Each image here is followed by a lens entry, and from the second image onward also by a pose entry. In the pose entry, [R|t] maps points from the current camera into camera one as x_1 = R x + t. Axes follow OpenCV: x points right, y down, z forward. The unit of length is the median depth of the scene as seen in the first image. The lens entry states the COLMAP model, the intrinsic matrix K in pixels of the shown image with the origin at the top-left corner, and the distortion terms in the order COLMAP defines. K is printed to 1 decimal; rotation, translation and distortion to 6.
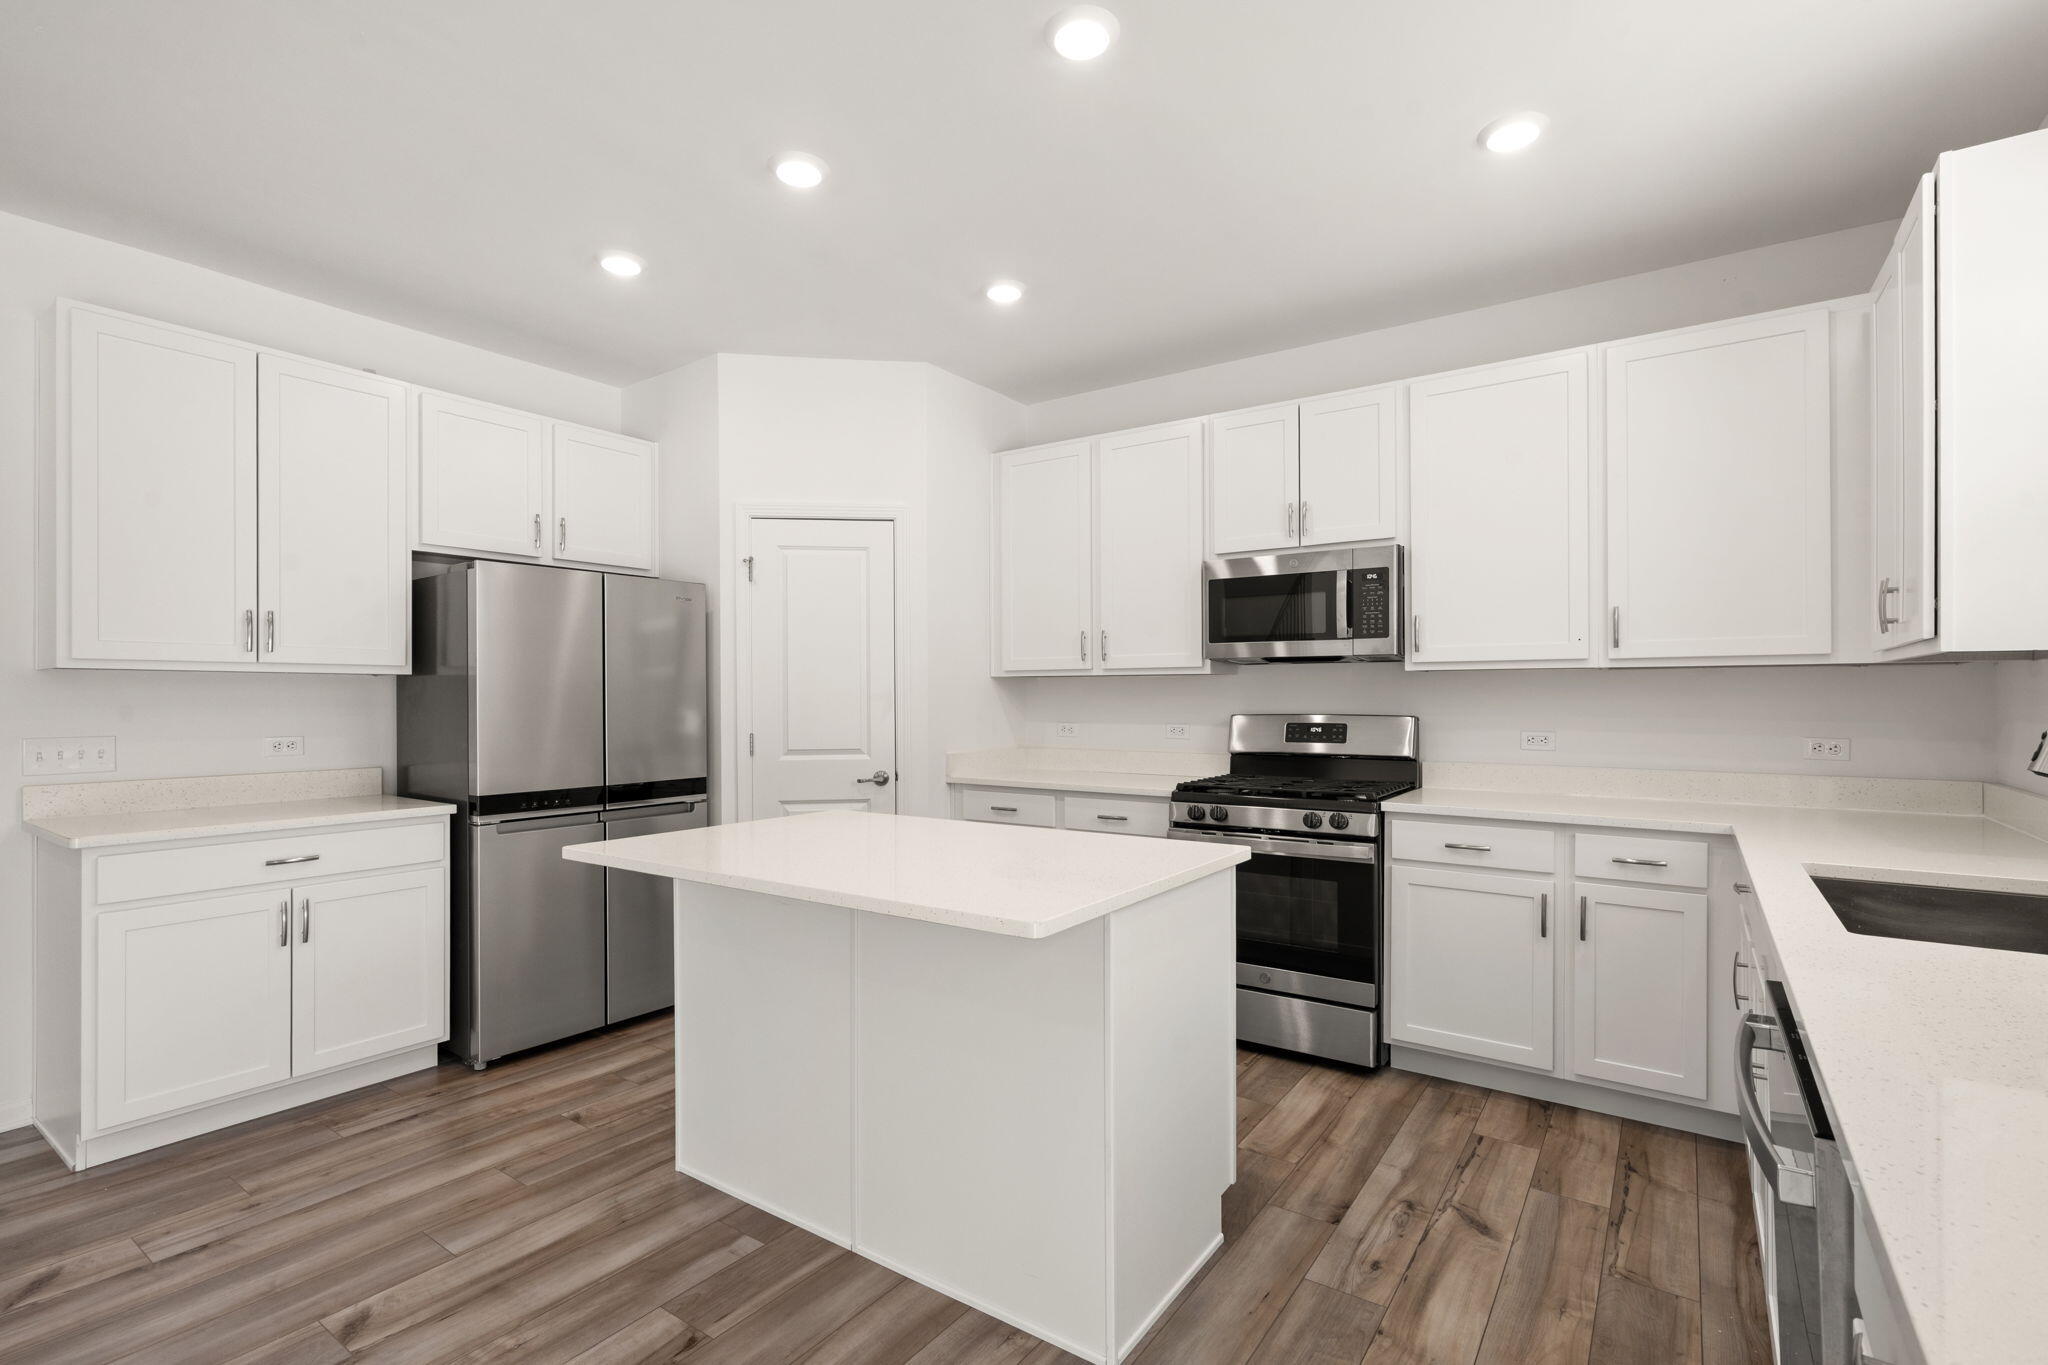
lens RADIAL K [[957.8, 0, 1017.7], [0, 957.8, 671.1], [0, 0, 1]] dist [-0.003643, 0.000413]
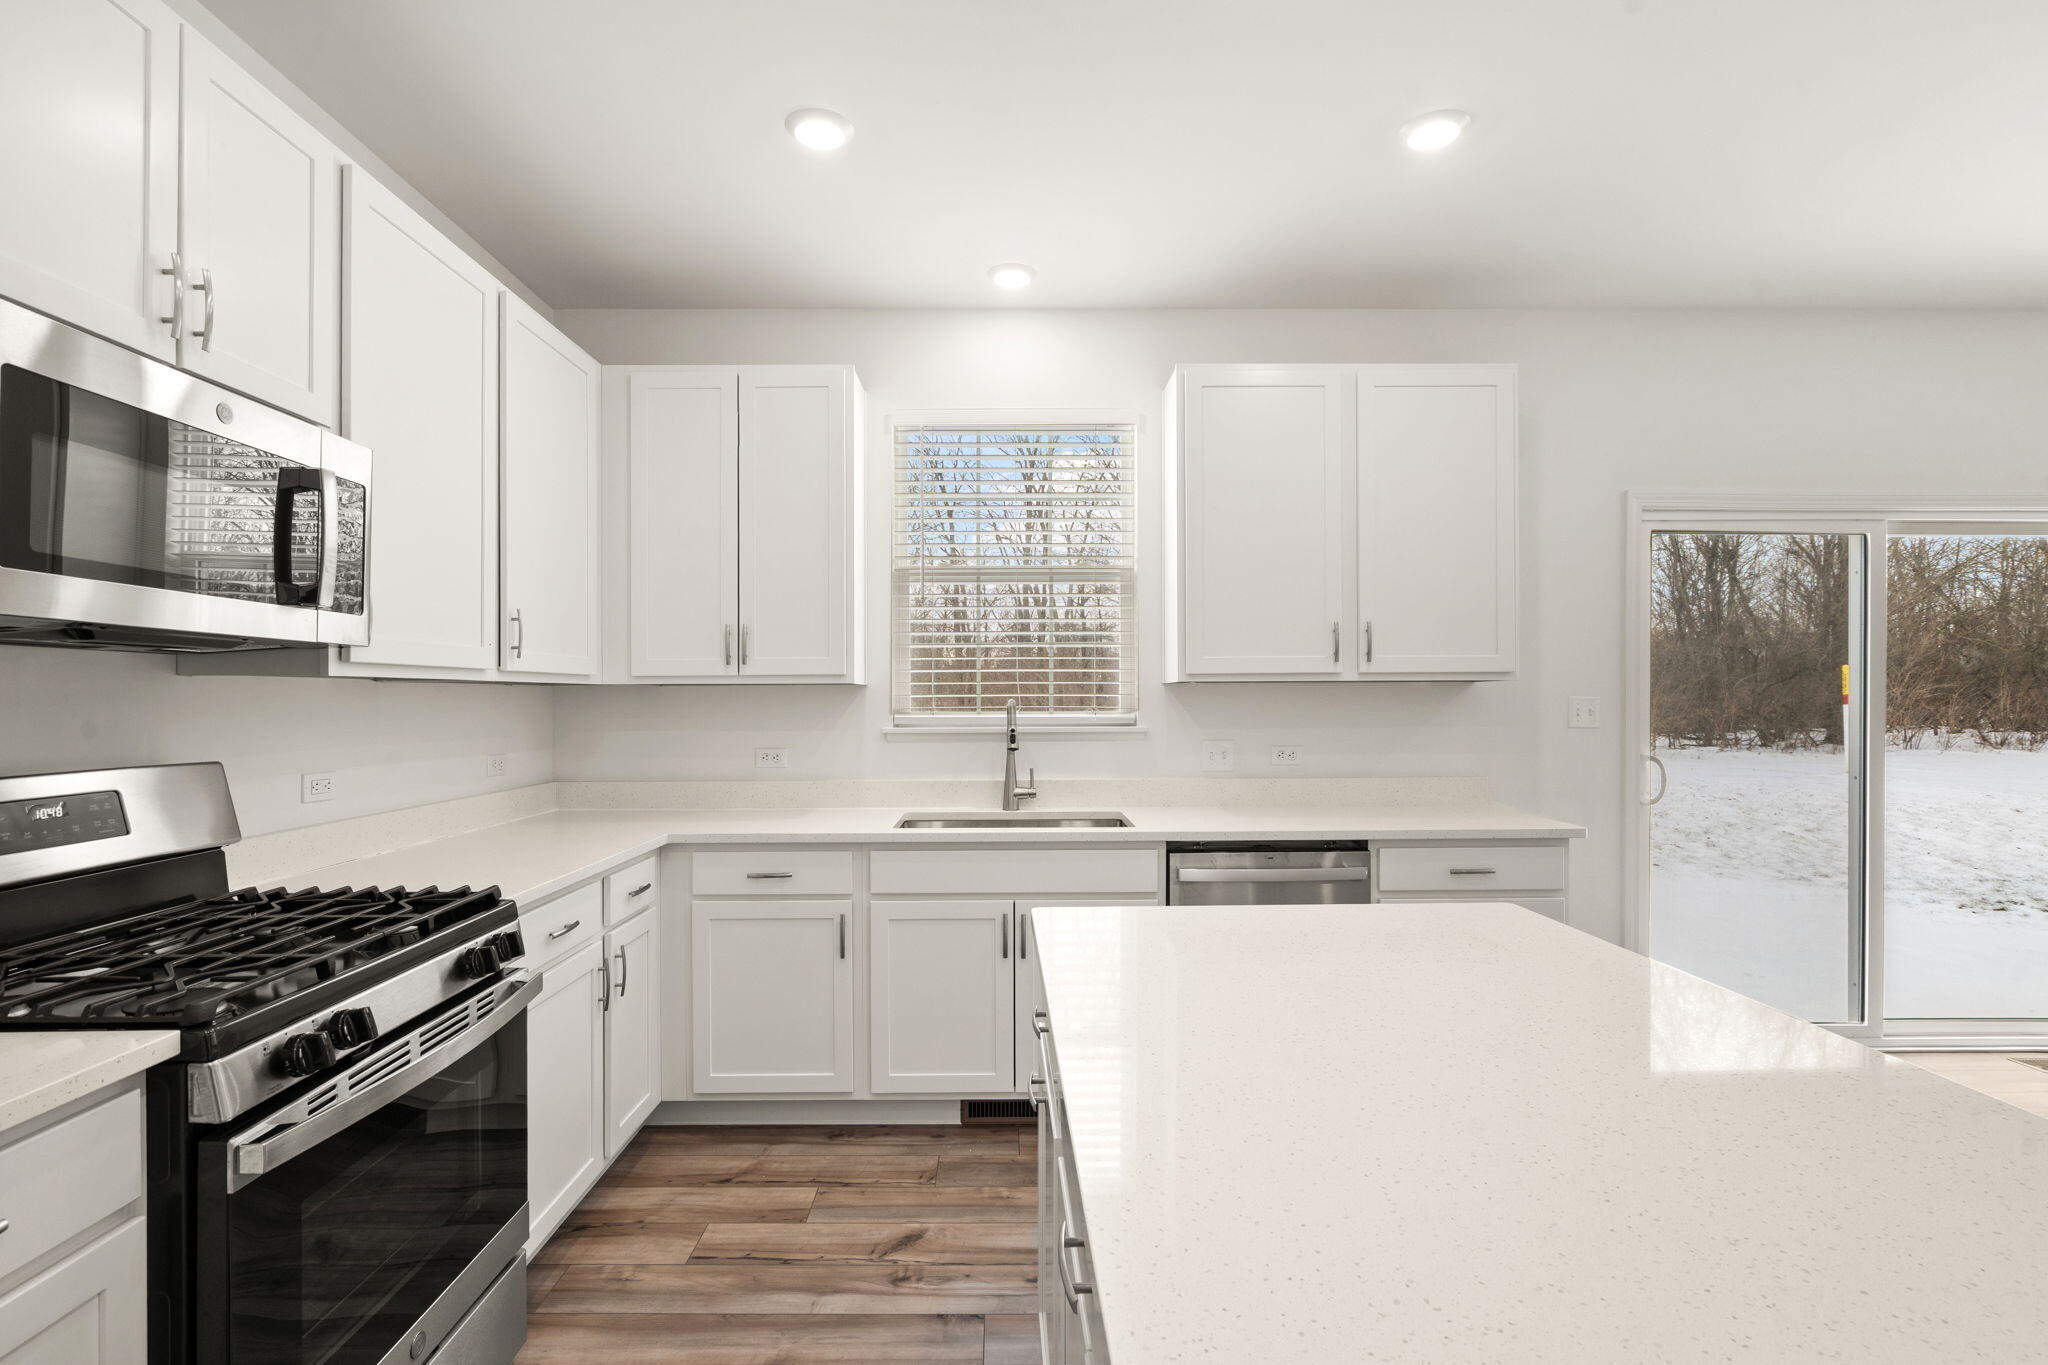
lens RADIAL K [[957.8, 0, 996.7], [0, 957.8, 691.2], [0, 0, 1]] dist [-0.003643, 0.000413]
pose [[-0.596953, 0.005535, 0.802257, -0.265894], [-0.031964, 0.999018, -0.030677, 0.012382], [-0.801639, -0.043956, -0.596190, 1.030943]]
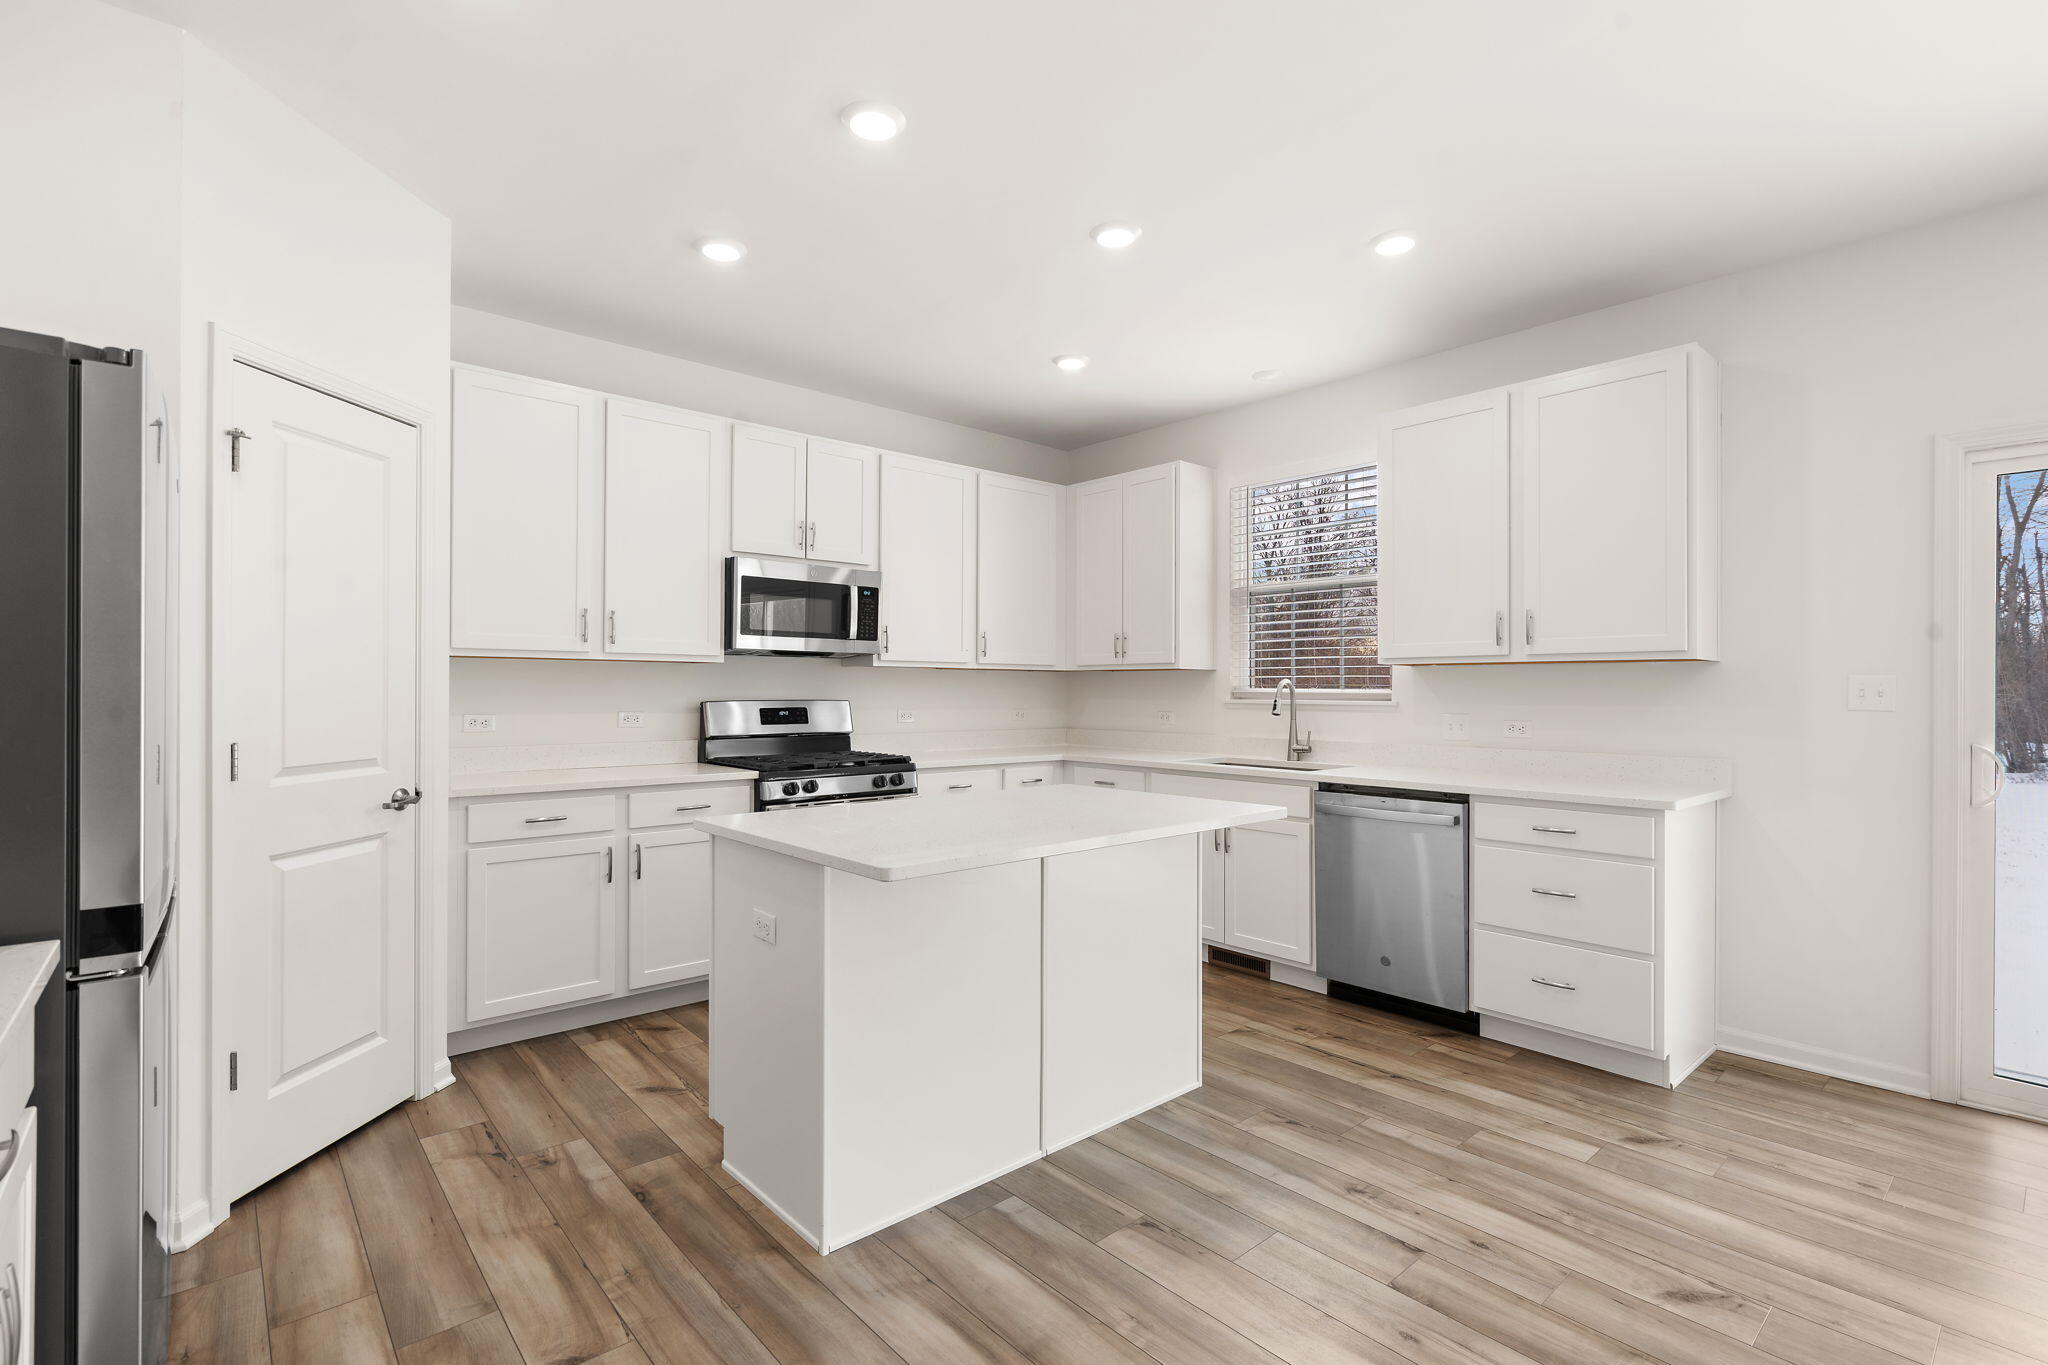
lens RADIAL K [[957.8, 0, 1011.9], [0, 957.8, 688.9], [0, 0, 1]] dist [-0.003643, 0.000413]
pose [[0.223368, -0.003501, 0.974728, -0.871204], [-0.044914, 0.998894, 0.013880, 0.003270], [-0.973699, -0.046879, 0.222964, 0.514320]]
